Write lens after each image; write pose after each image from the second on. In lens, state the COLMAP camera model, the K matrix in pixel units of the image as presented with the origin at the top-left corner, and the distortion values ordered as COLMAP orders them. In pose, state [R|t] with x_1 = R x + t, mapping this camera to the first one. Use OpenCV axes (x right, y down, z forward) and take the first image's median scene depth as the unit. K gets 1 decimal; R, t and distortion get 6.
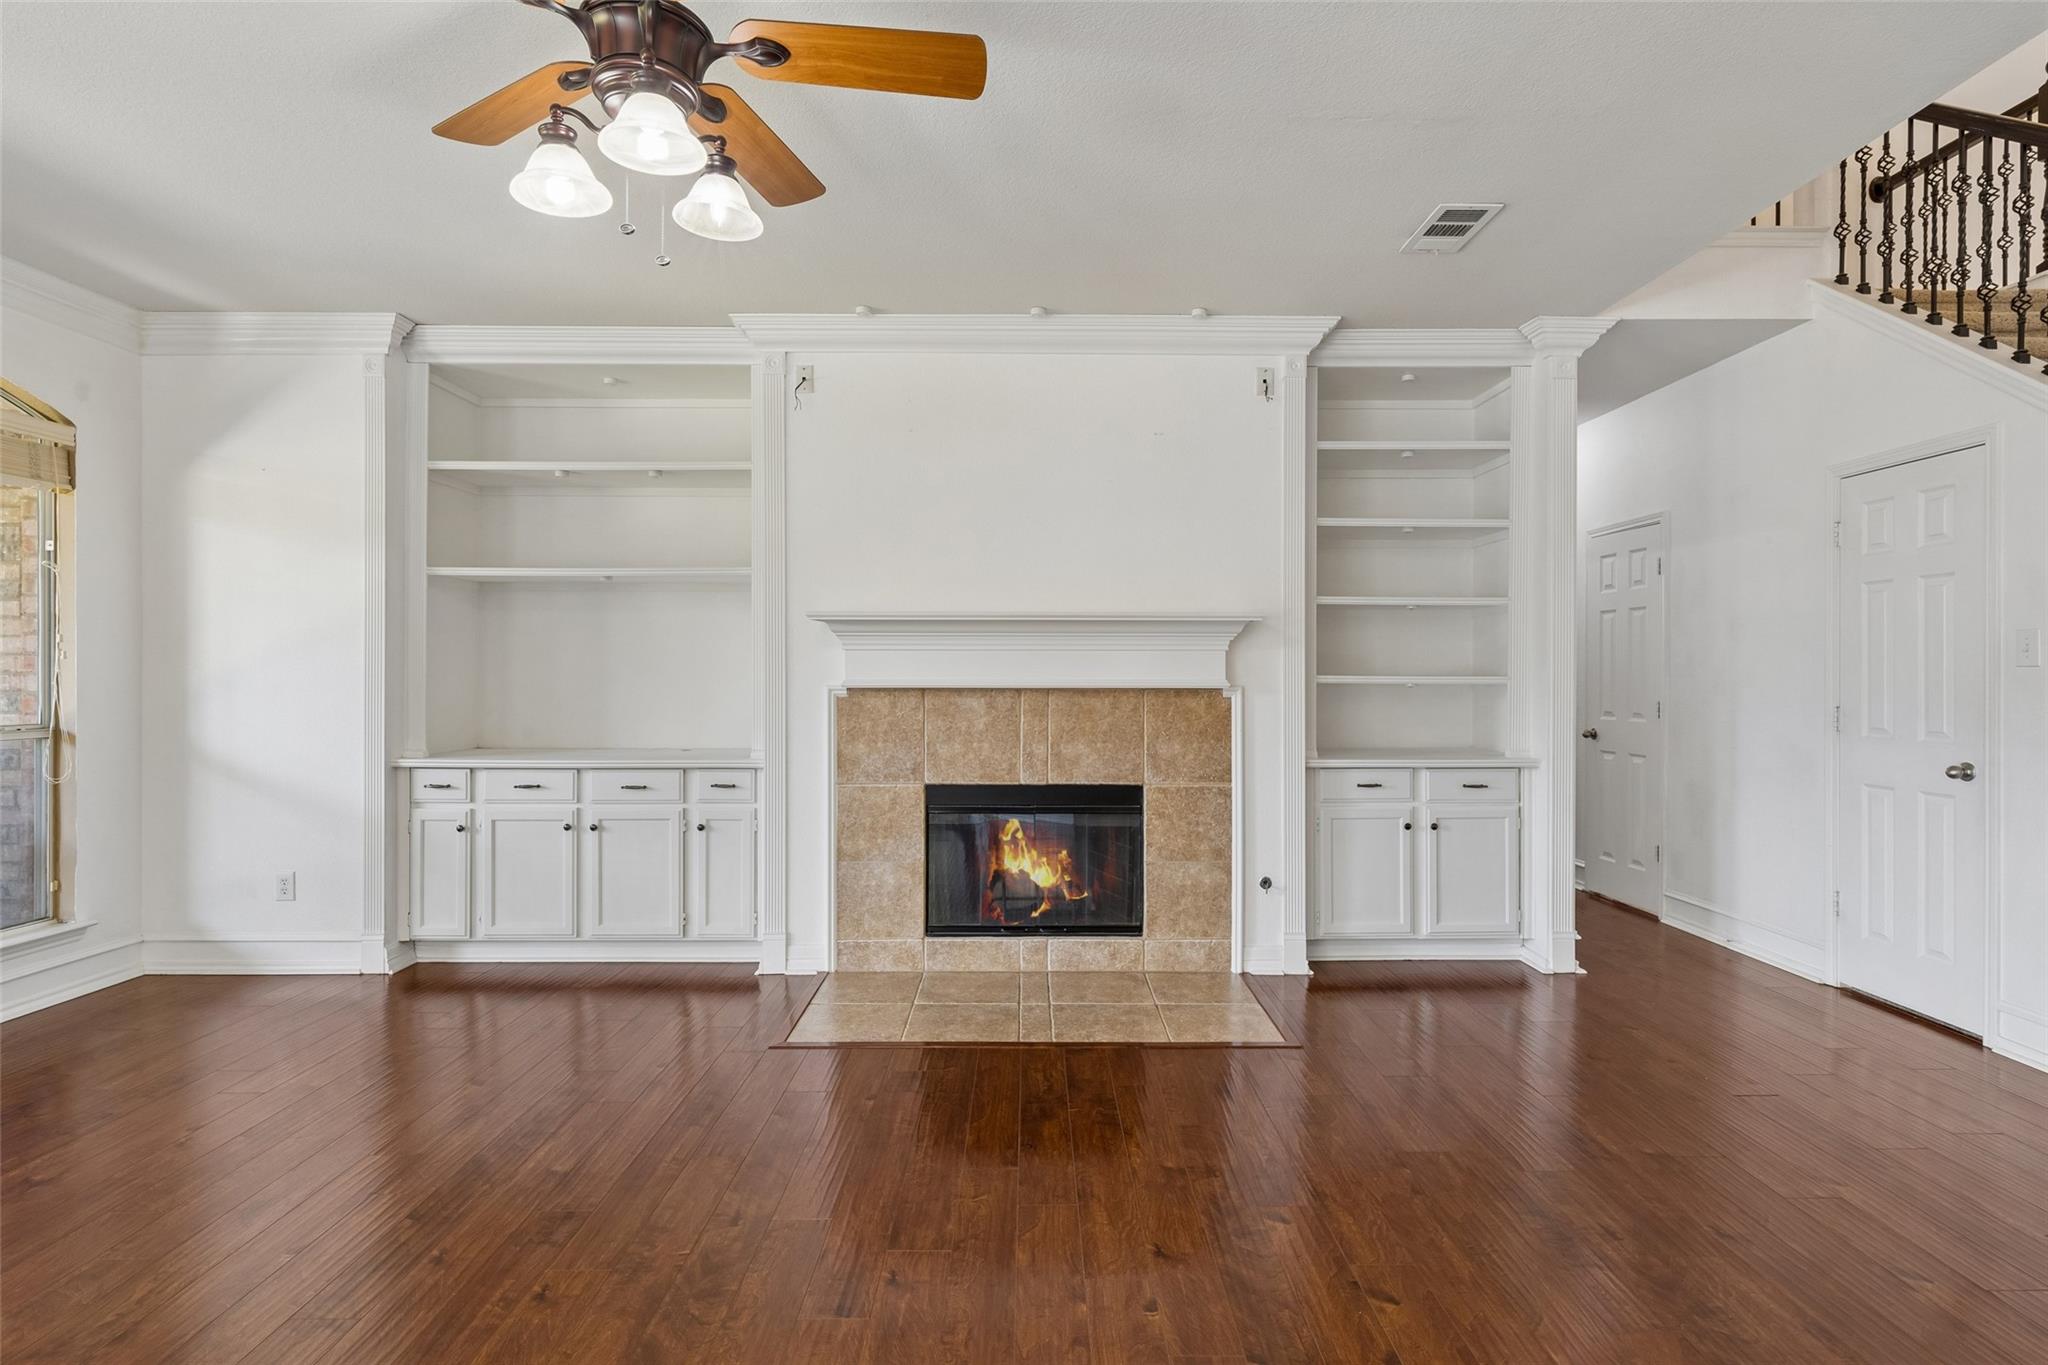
lens RADIAL K [[995.1, 0, 1025.3], [0, 995.1, 664.3], [0, 0, 1]] dist [0.000517, 0.000108]
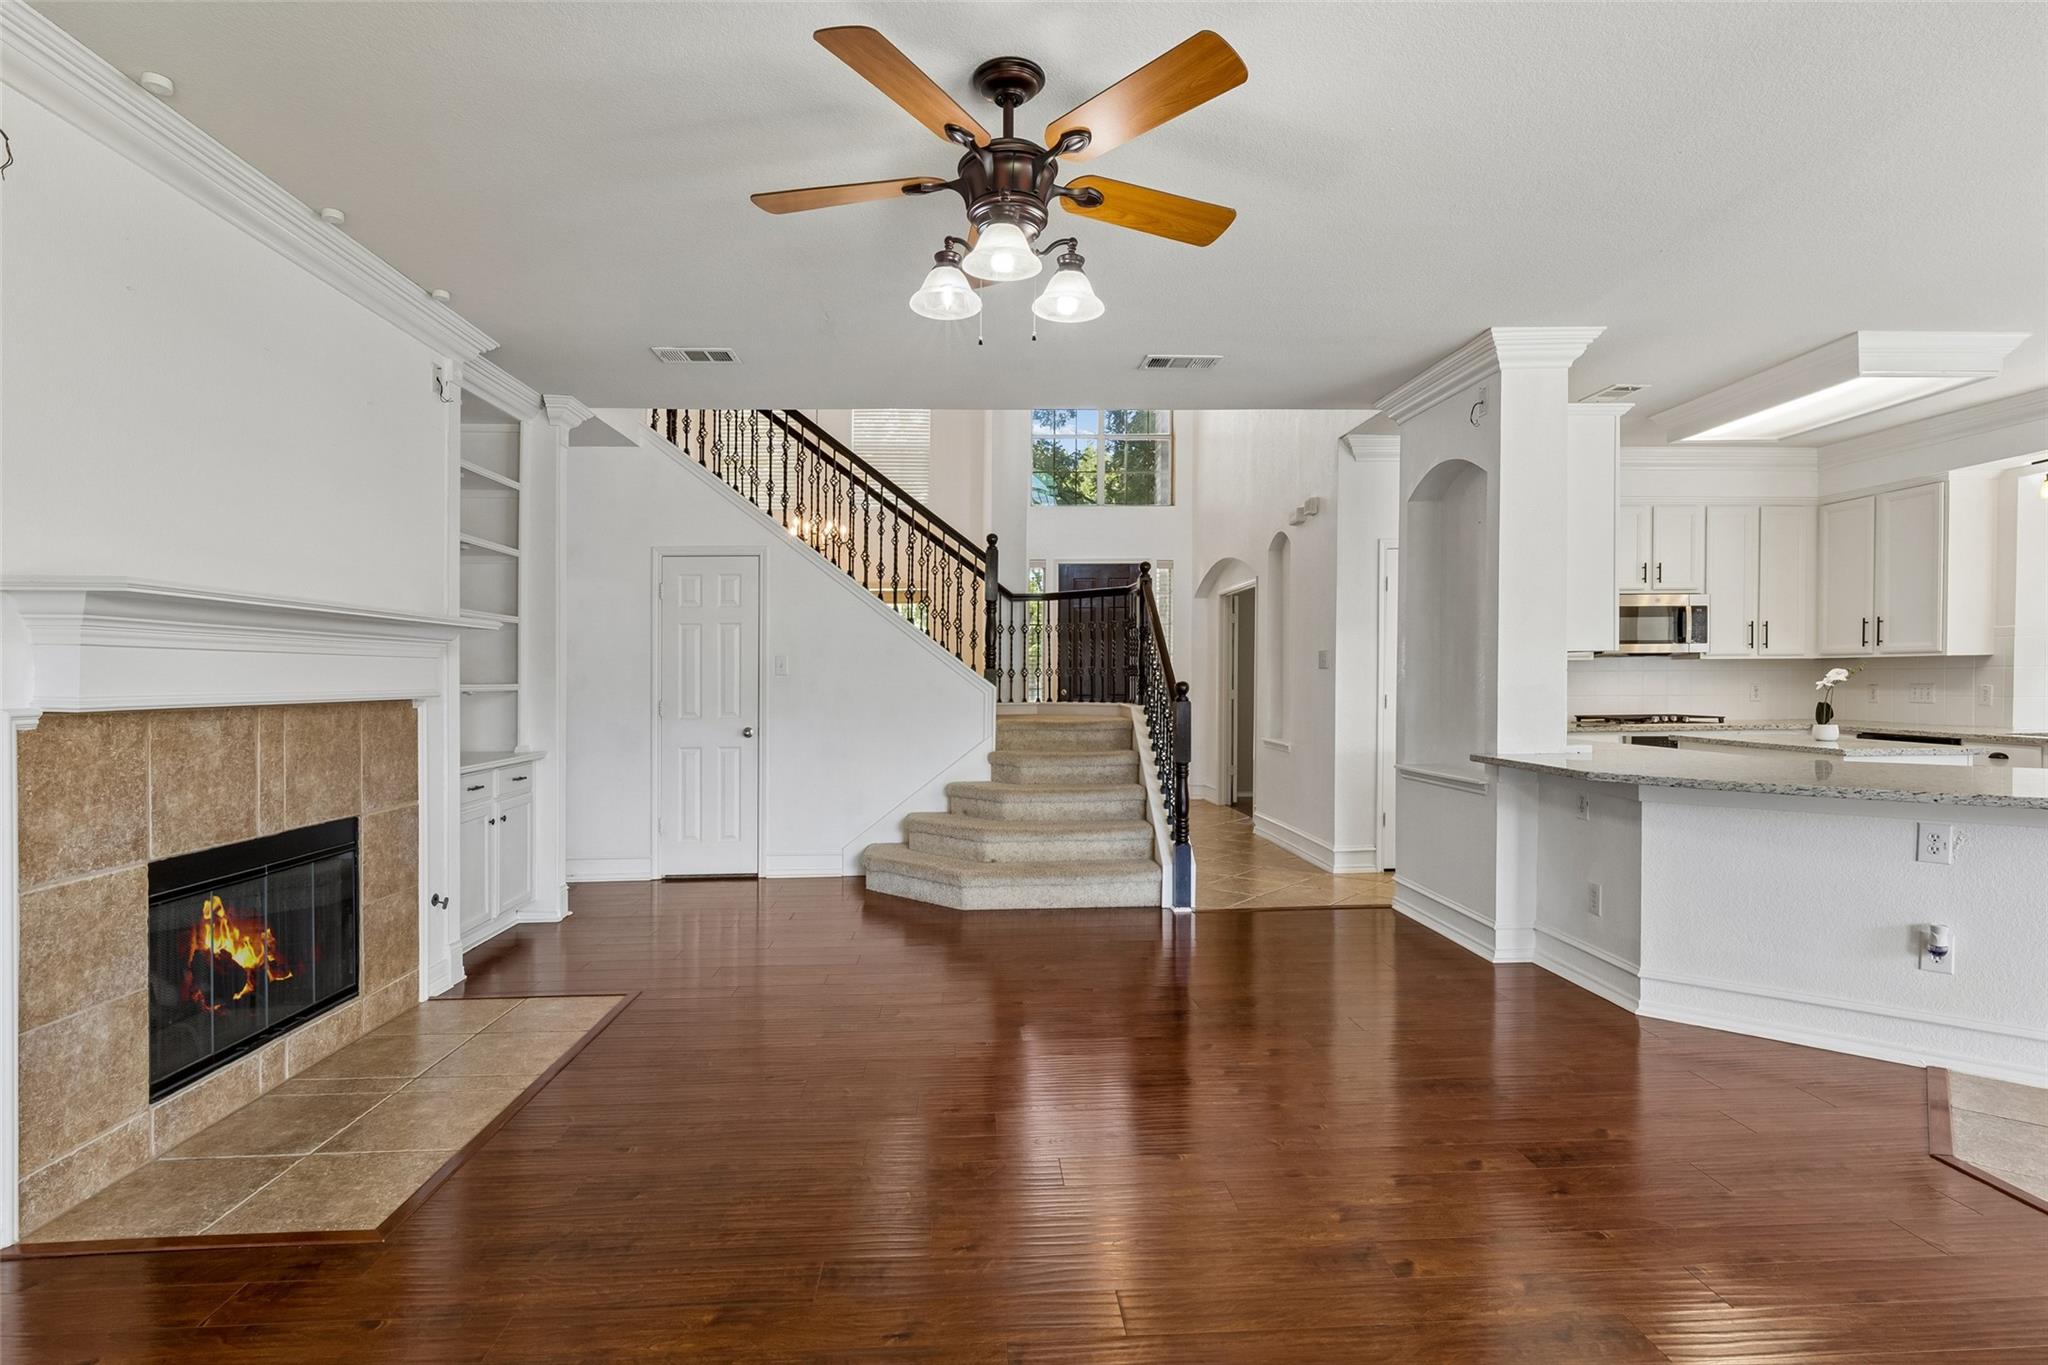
lens RADIAL K [[1018.1, 0, 1024.0], [0, 1018.1, 682.5], [0, 0, 1]] dist [0.000646, 0.000381]
pose [[-0.055030, -0.006546, 0.998463, -0.773169], [0.001052, 0.999978, 0.006614, 0.003287], [-0.998484, 0.001415, -0.055022, 0.484724]]
